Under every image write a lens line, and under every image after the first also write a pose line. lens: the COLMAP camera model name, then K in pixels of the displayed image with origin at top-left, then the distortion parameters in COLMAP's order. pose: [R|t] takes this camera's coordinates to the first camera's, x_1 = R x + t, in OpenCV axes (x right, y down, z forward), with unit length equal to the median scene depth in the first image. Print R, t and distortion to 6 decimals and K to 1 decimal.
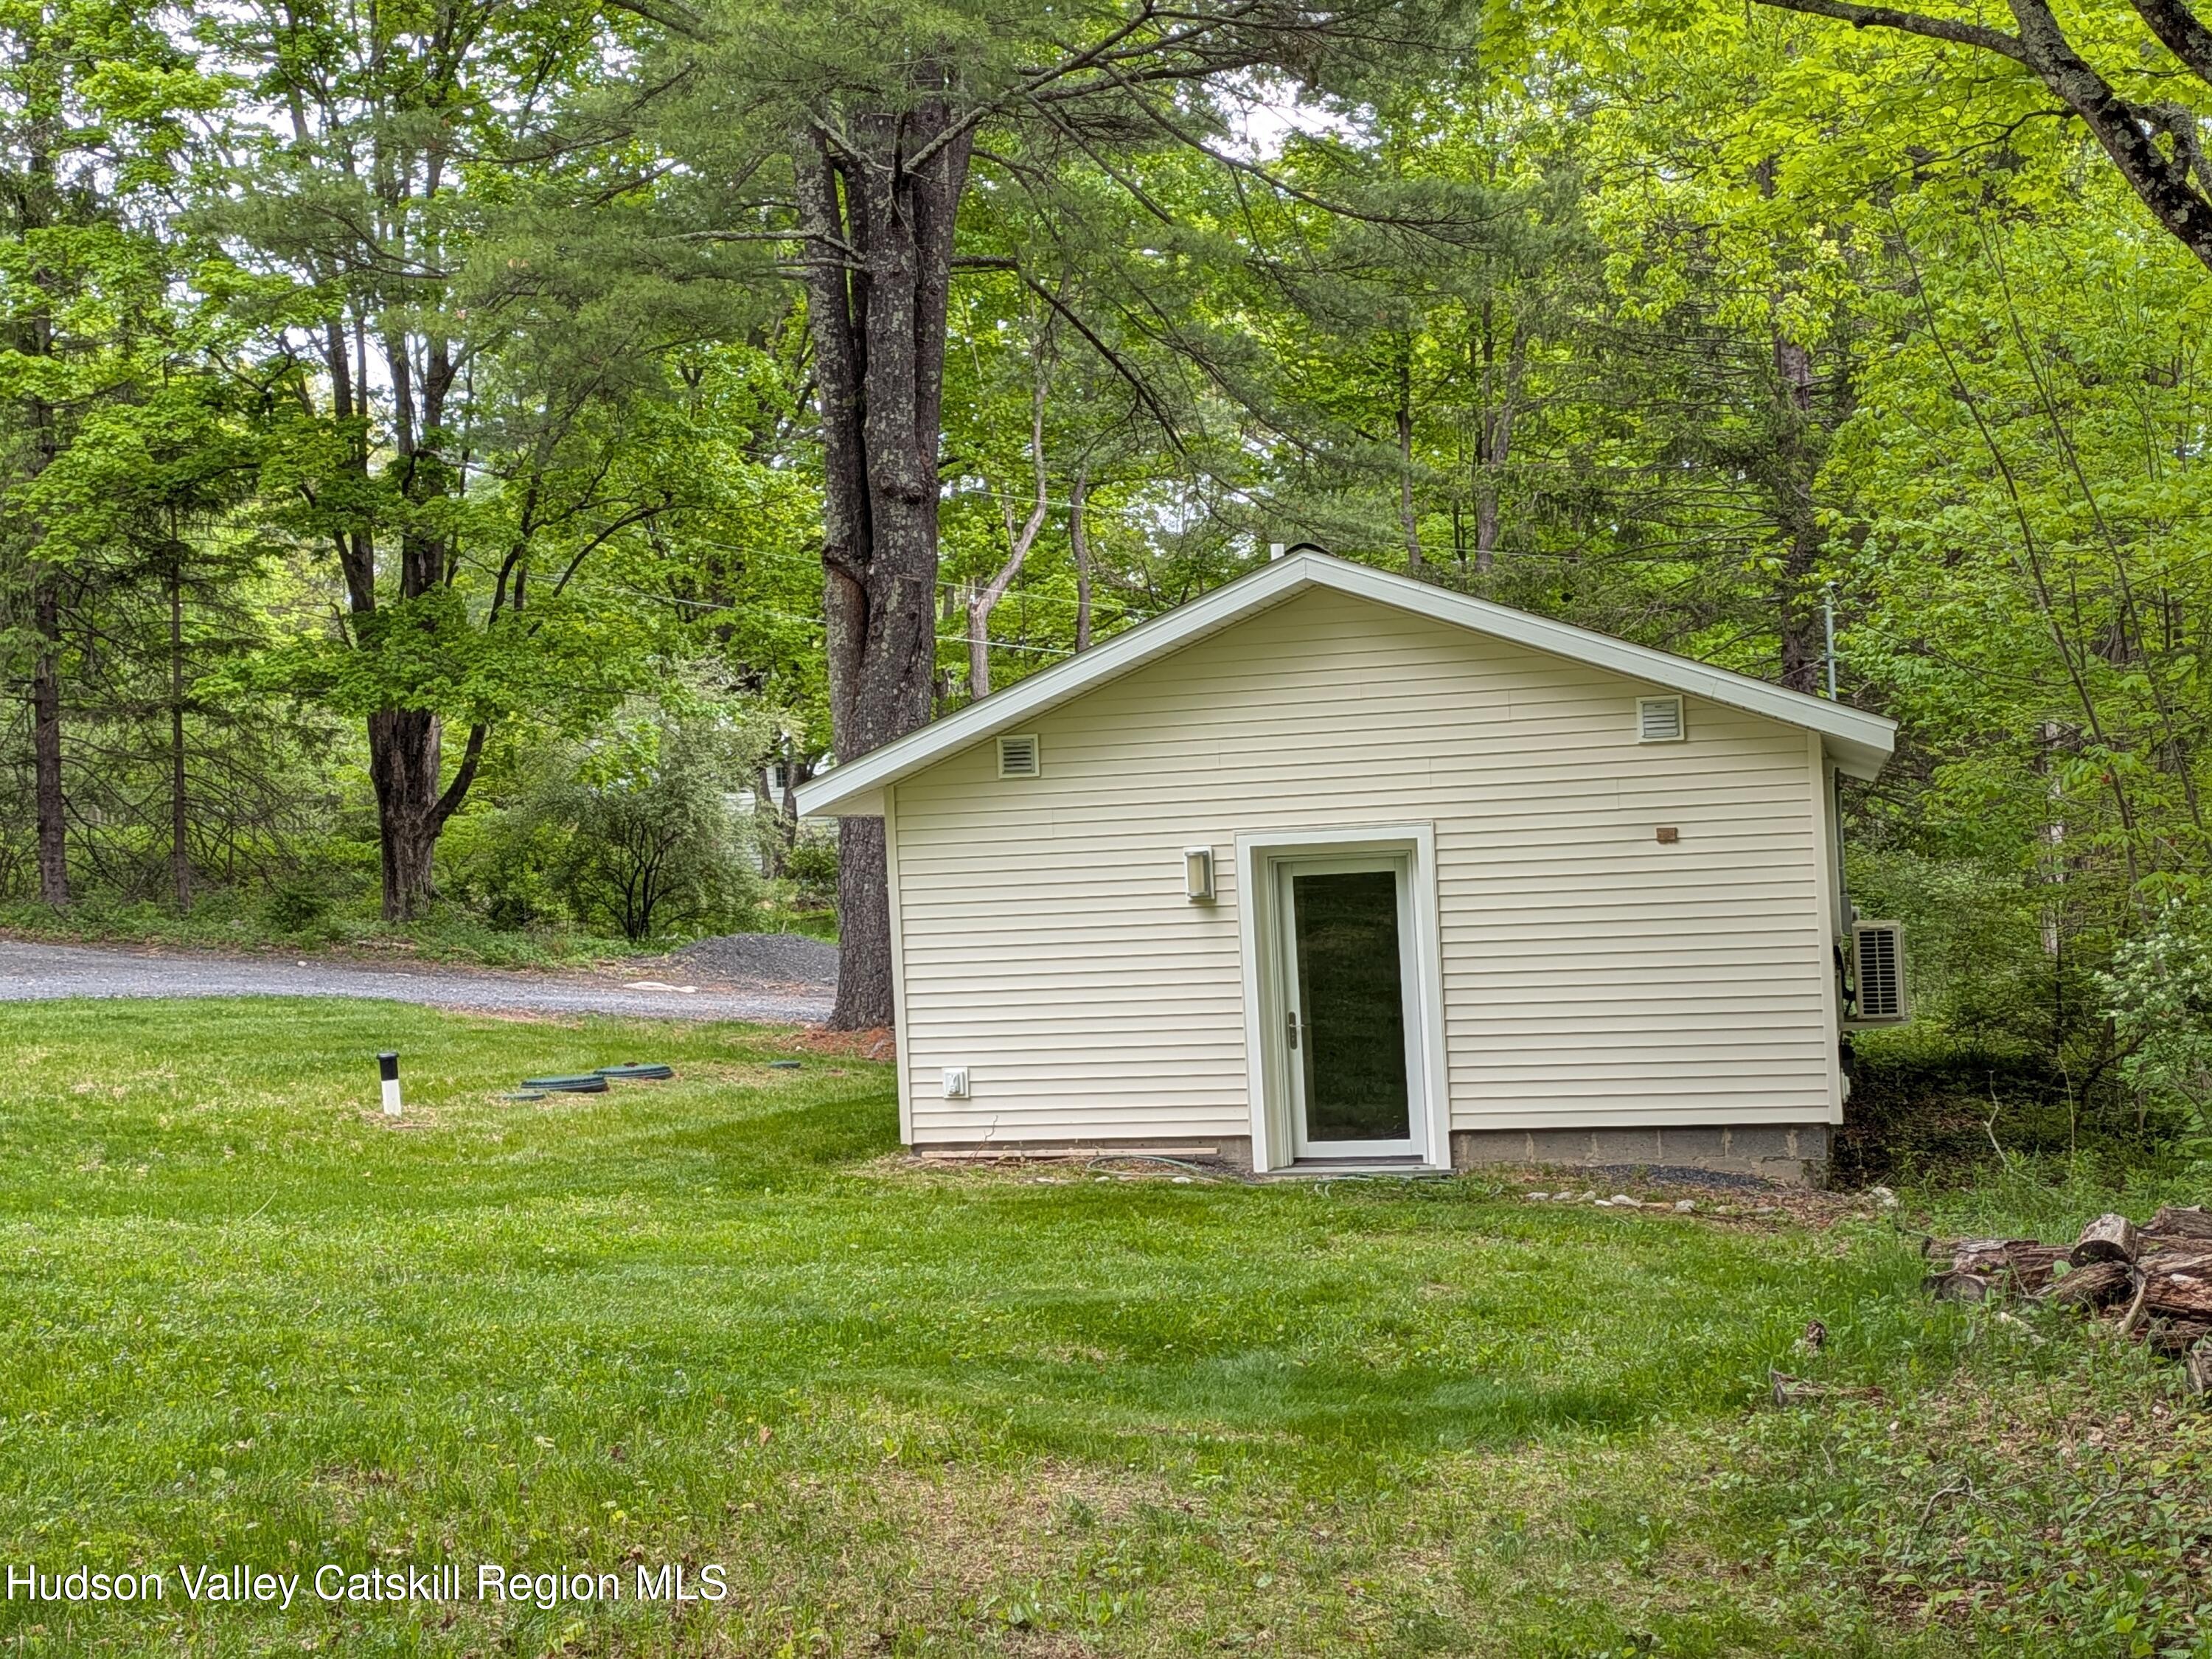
lens RADIAL K [[2765.2, 0, 1106.0], [0, 2765.2, 829.5], [0, 0, 1]] dist [0.150882, -0.321954]
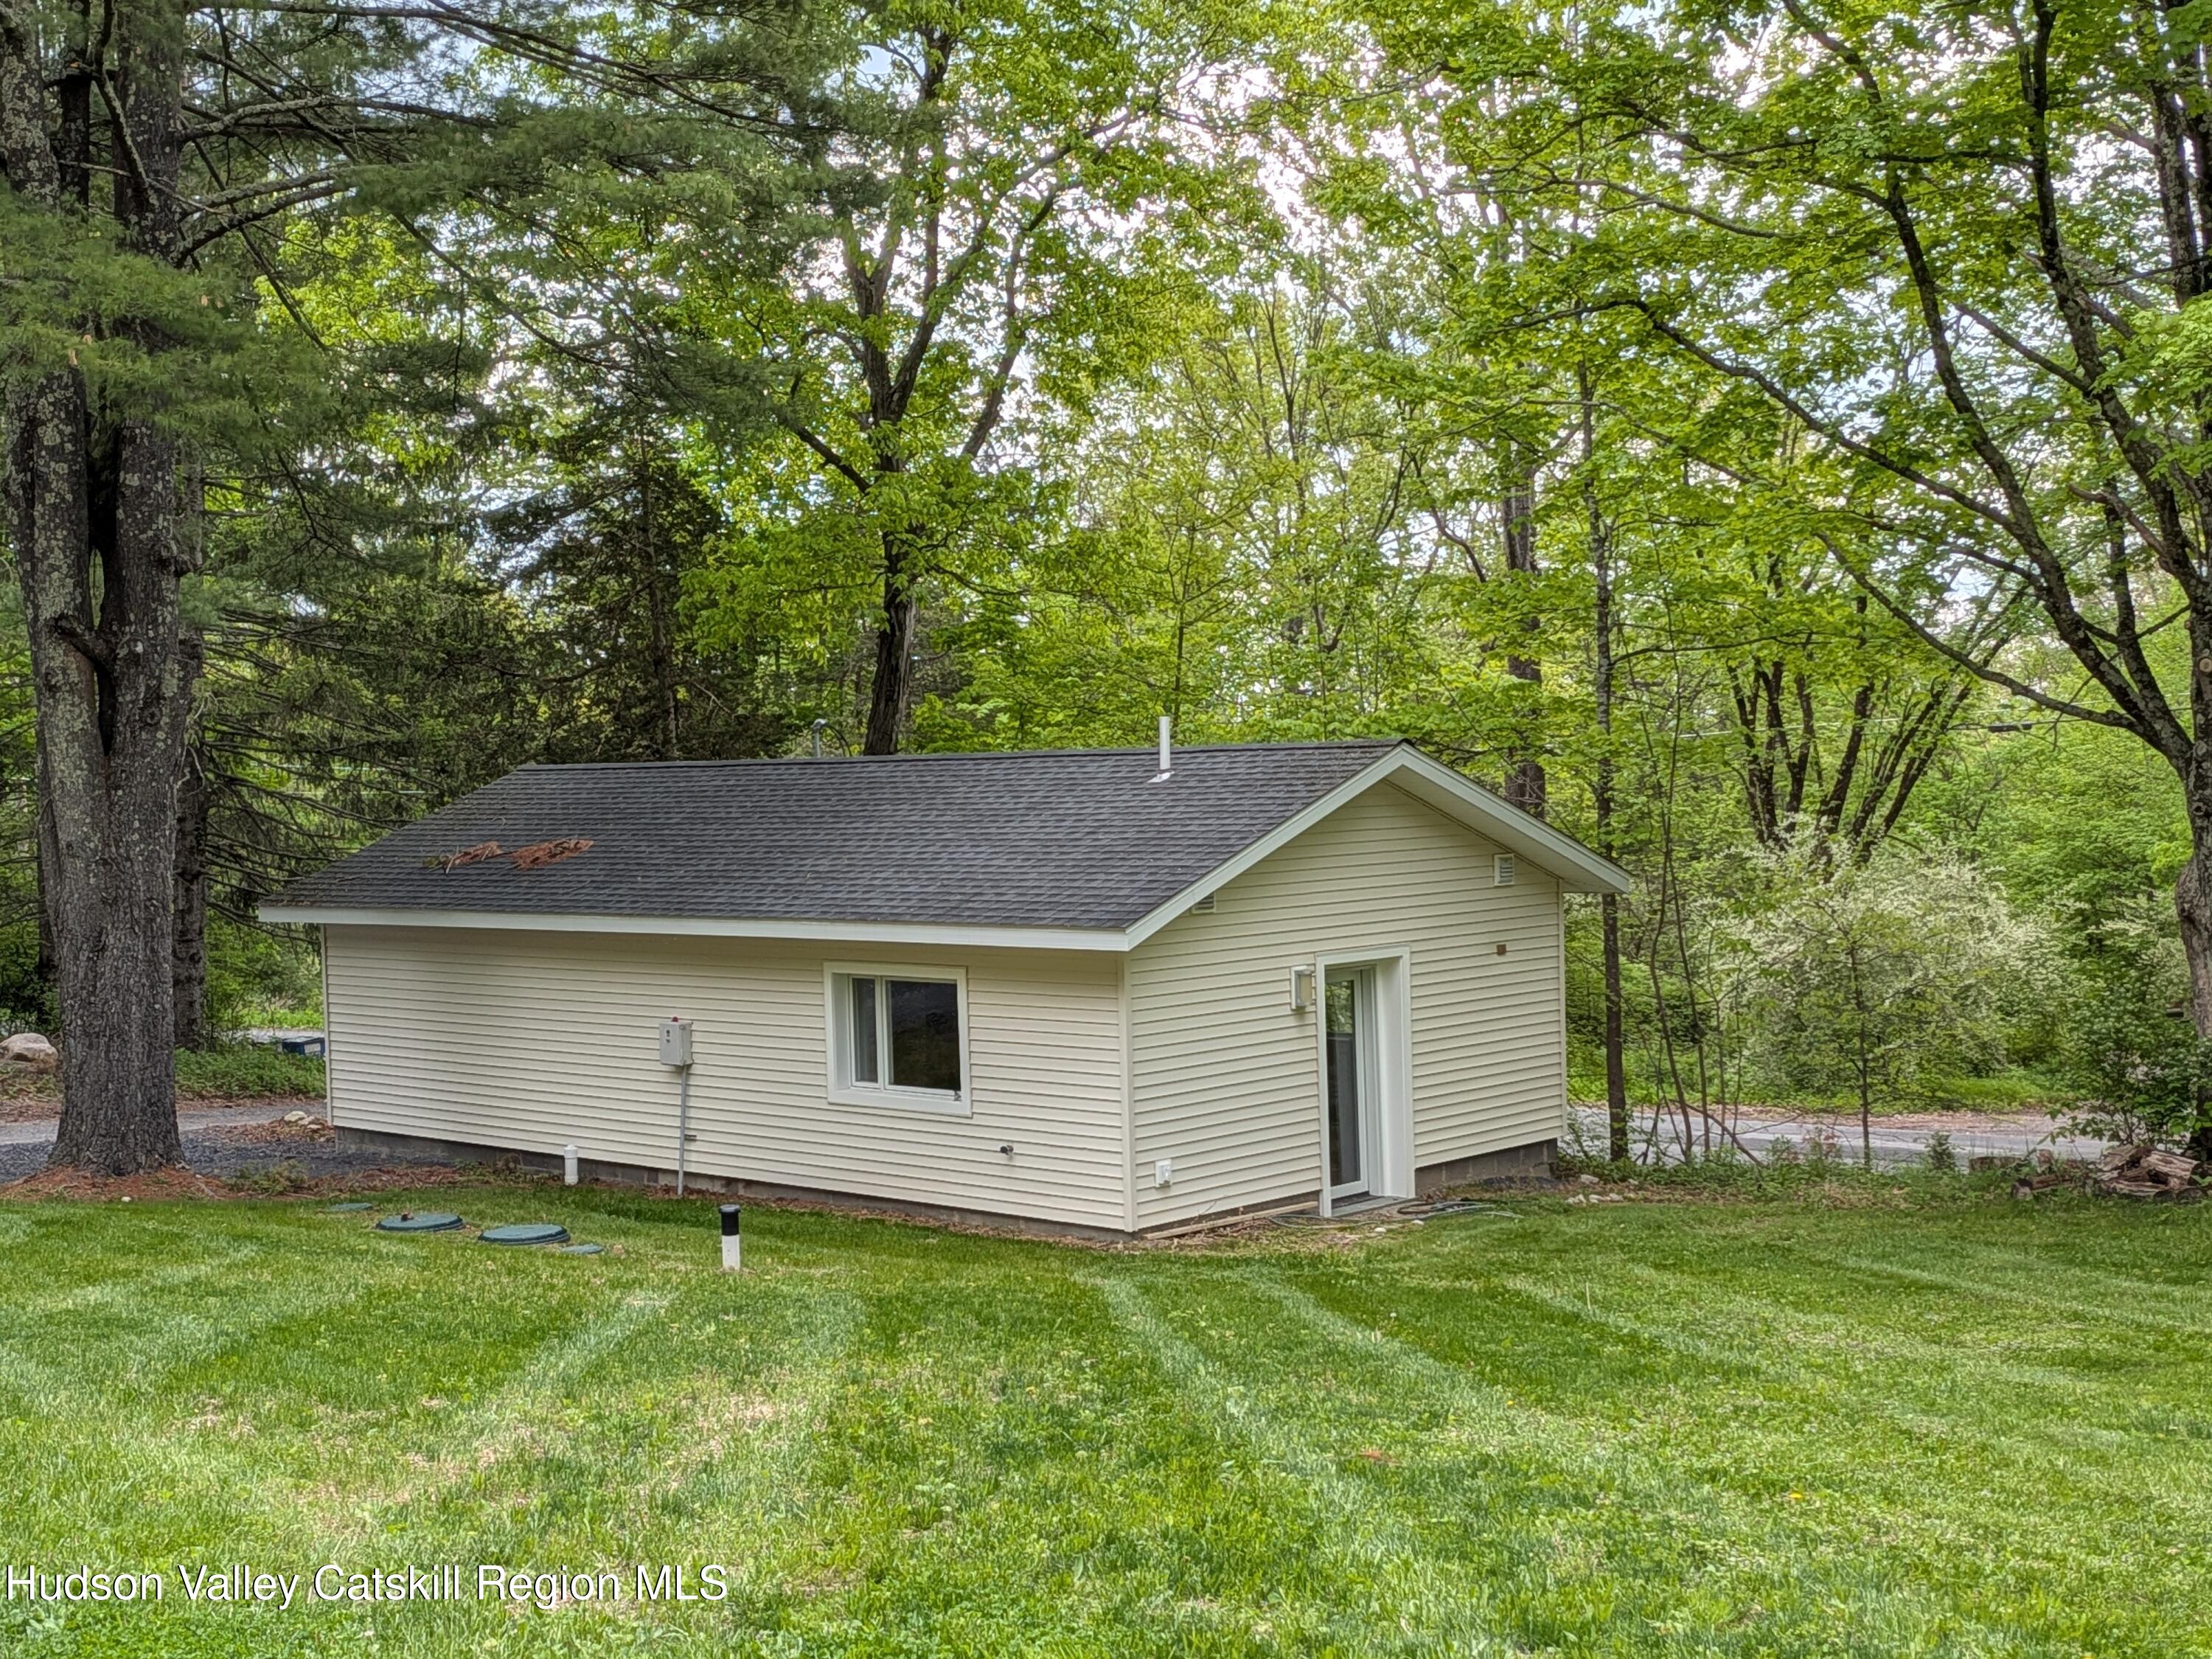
lens RADIAL K [[2765.2, 0, 1106.0], [0, 2765.2, 829.5], [0, 0, 1]] dist [0.150882, -0.321954]
pose [[0.461880, 0.012459, 0.886855, -1.035766], [-0.003155, 0.999918, -0.012404, -0.036801], [-0.886937, 0.002931, 0.461882, 0.450674]]
